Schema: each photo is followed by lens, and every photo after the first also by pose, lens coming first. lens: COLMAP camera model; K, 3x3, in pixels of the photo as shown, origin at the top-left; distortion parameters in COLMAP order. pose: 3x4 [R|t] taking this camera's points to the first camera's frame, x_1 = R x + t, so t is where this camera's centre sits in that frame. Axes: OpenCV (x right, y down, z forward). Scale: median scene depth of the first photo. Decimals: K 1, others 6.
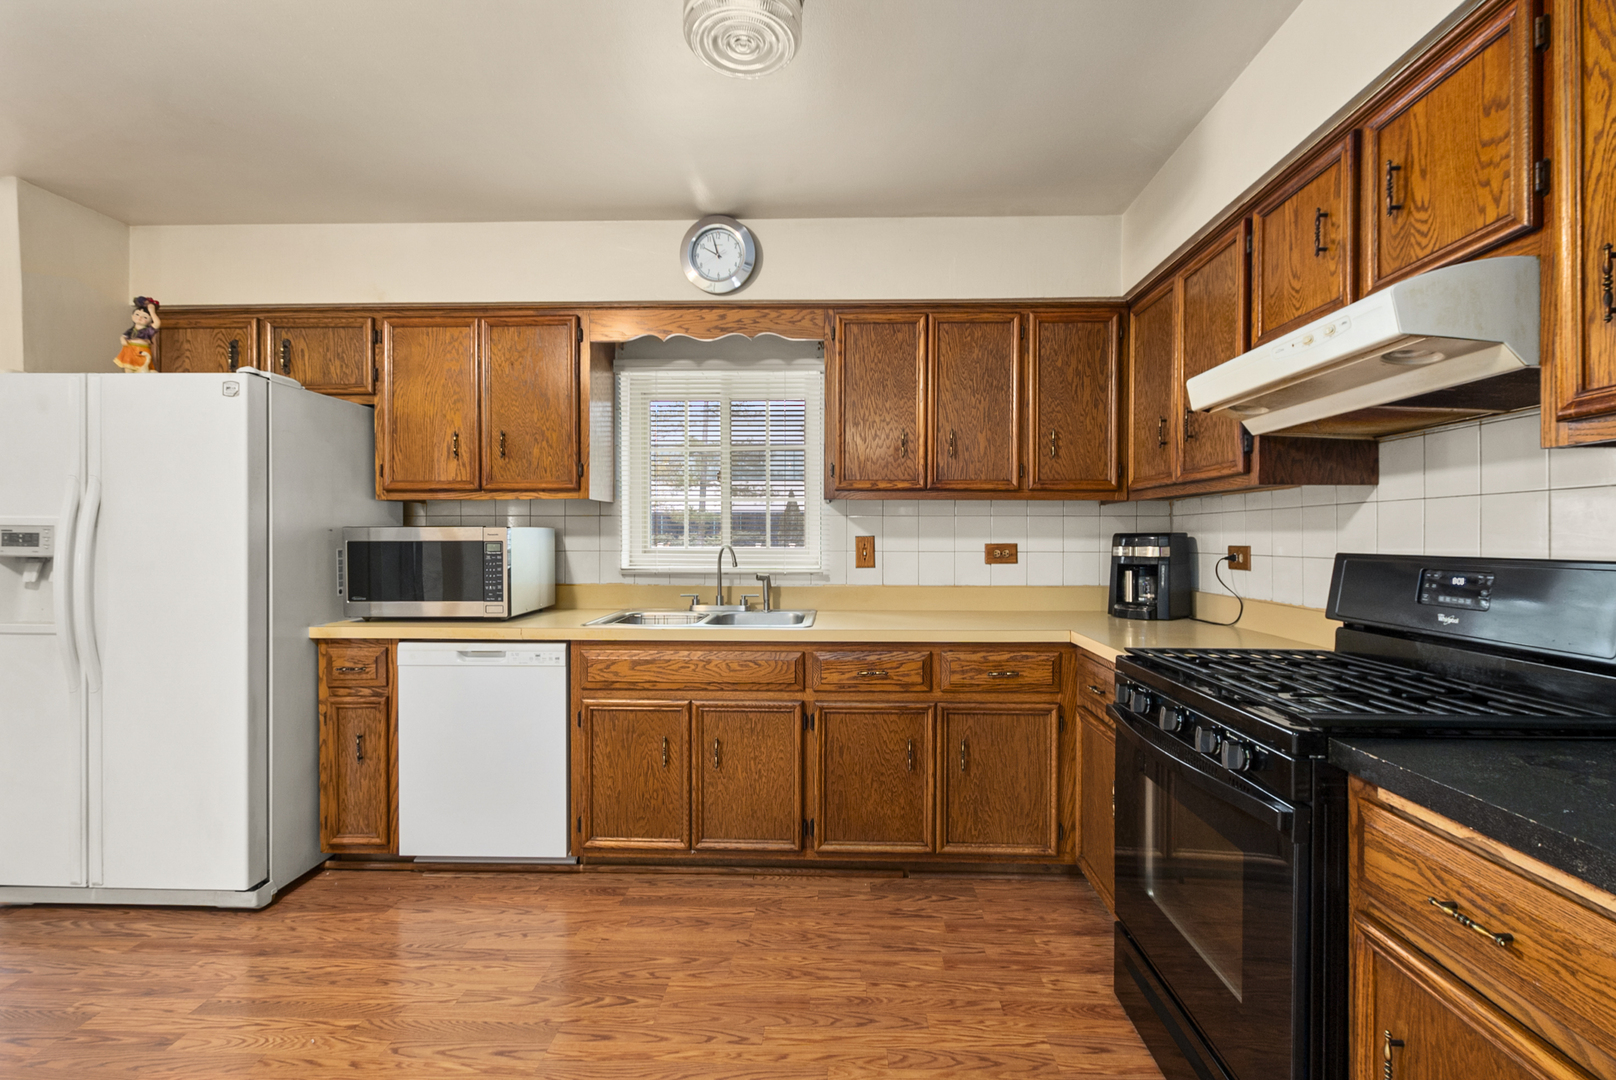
lens RADIAL K [[714.8, 0, 808.0], [0, 714.8, 540.0], [0, 0, 1]] dist [0.002699, 0.000170]
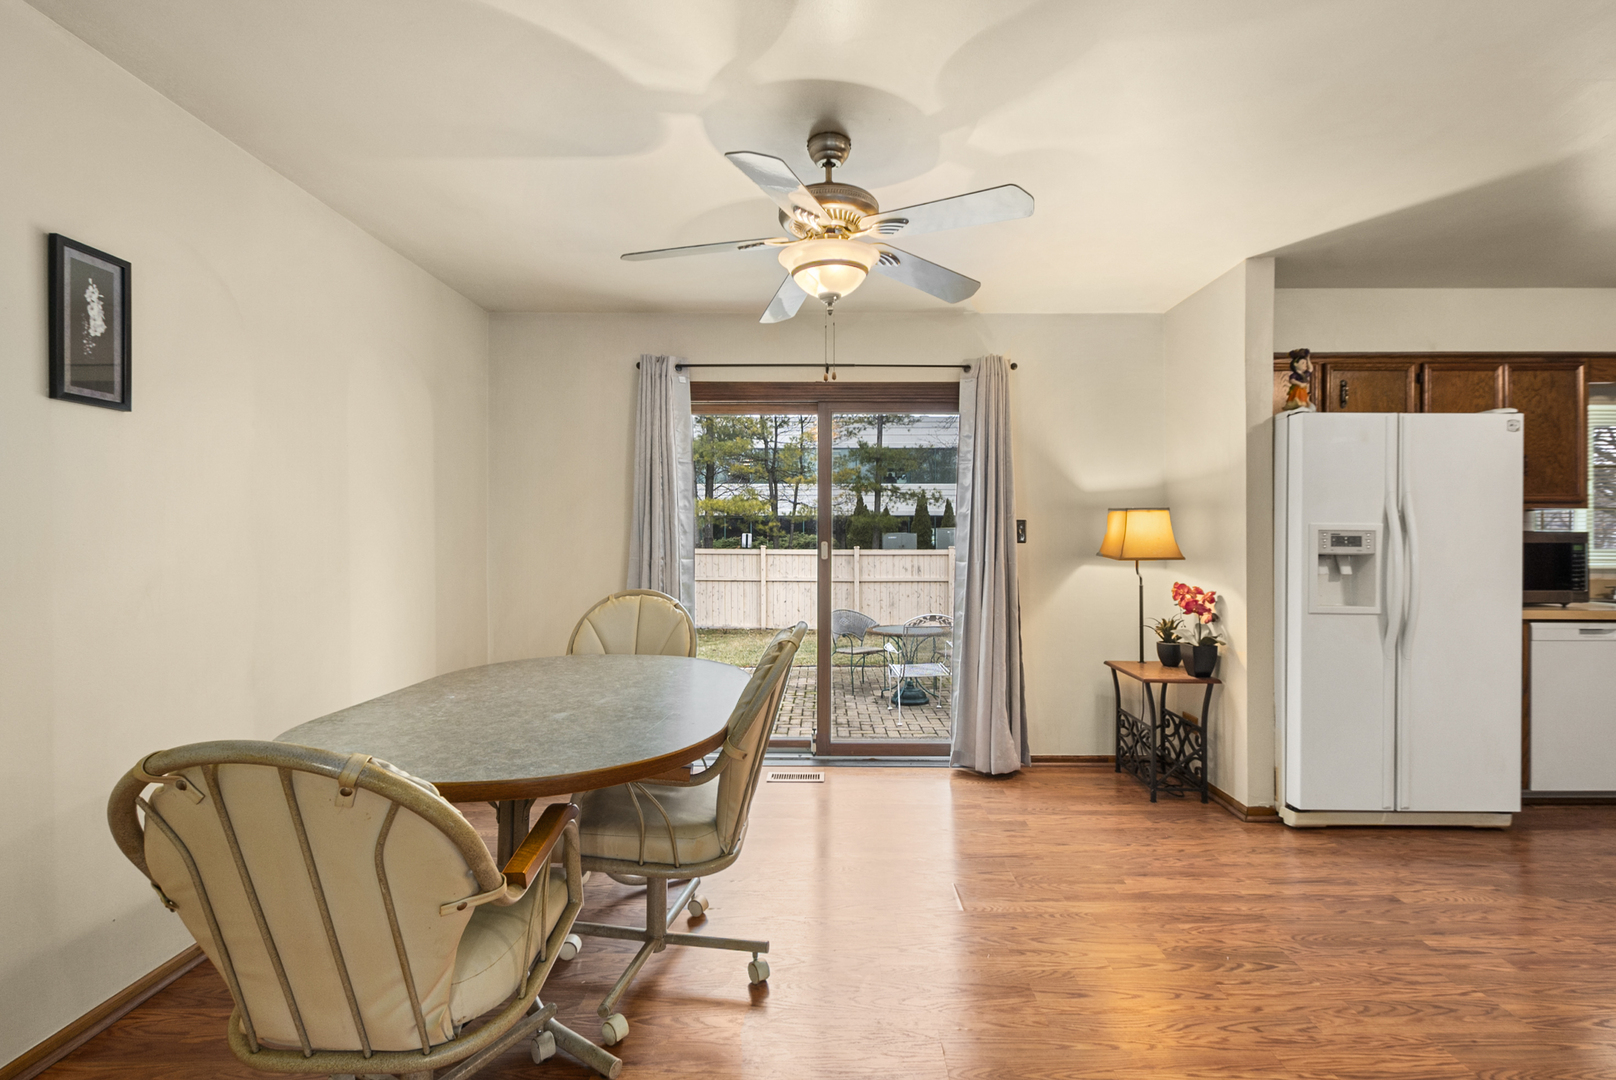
lens RADIAL K [[721.8, 0, 818.5], [0, 721.8, 539.6], [0, 0, 1]] dist [0.014014, -0.006115]
pose [[0.999253, 0.000826, 0.038632, -1.983091], [-0.000731, 0.999997, -0.002467, 0.000331], [-0.038634, 0.002437, 0.999250, -0.255858]]
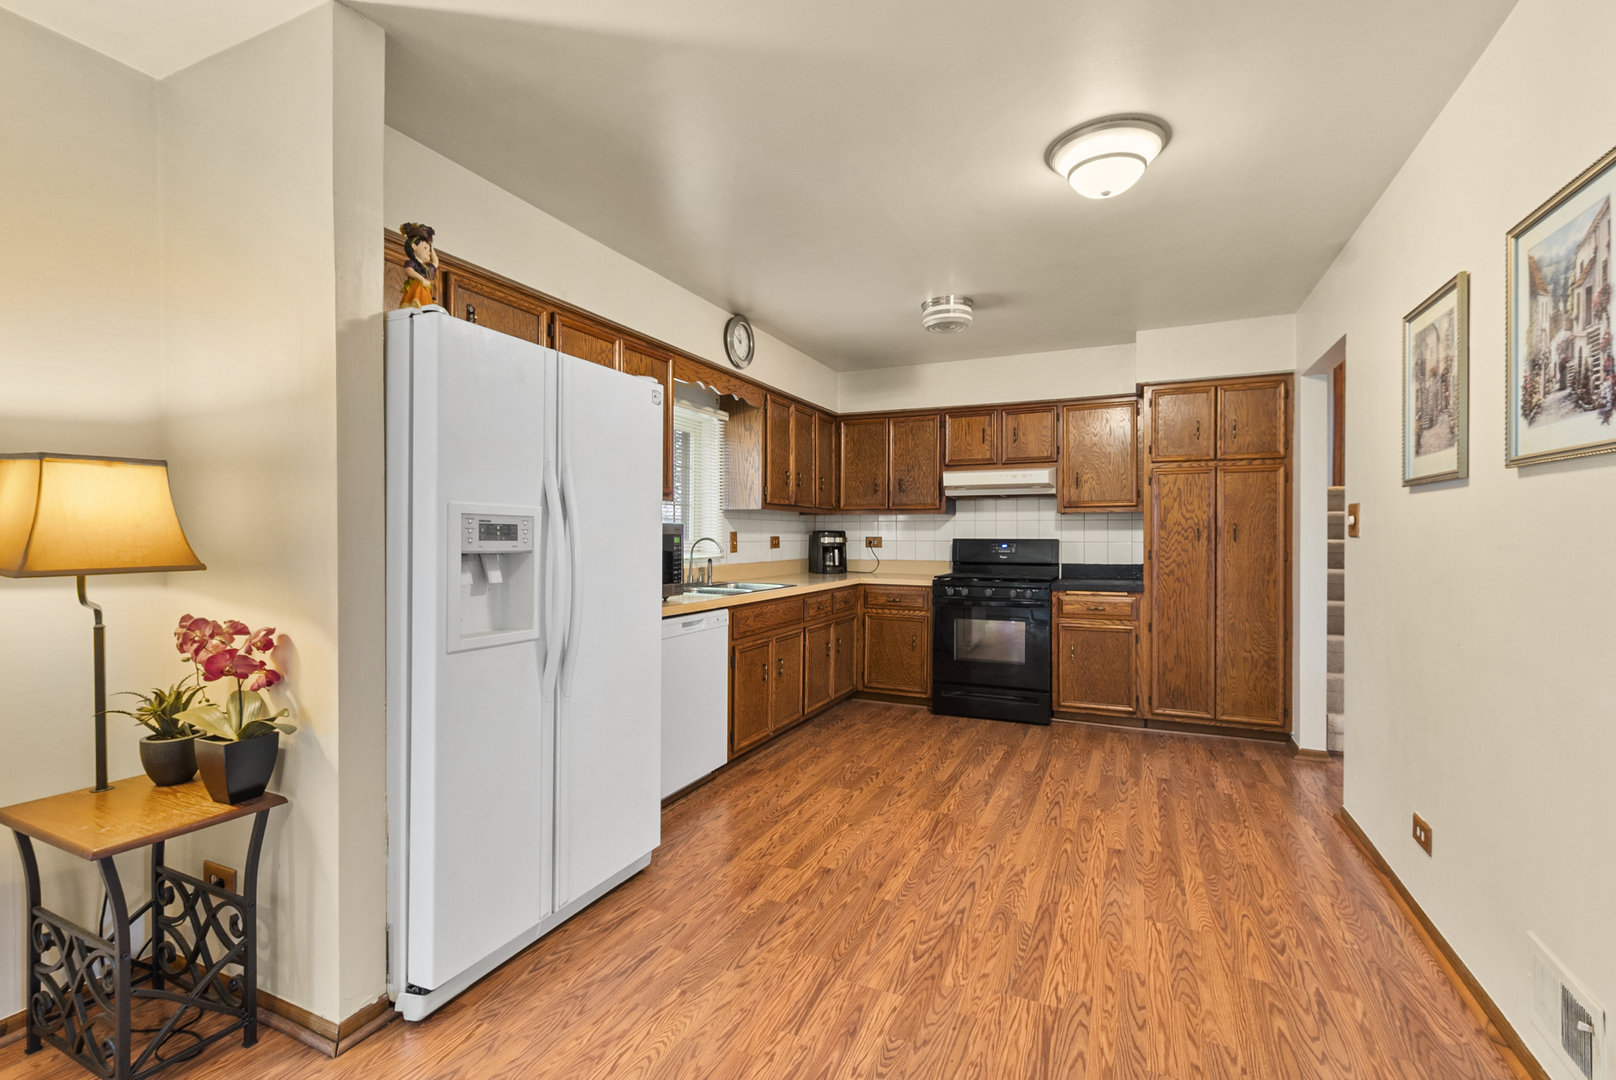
lens RADIAL K [[721.8, 0, 818.5], [0, 721.8, 539.6], [0, 0, 1]] dist [0.014014, -0.006115]
pose [[0.373792, -0.005298, 0.927497, -1.639555], [0.000553, 0.999985, 0.005489, 0.003453], [-0.927512, -0.001538, 0.373790, 0.325077]]
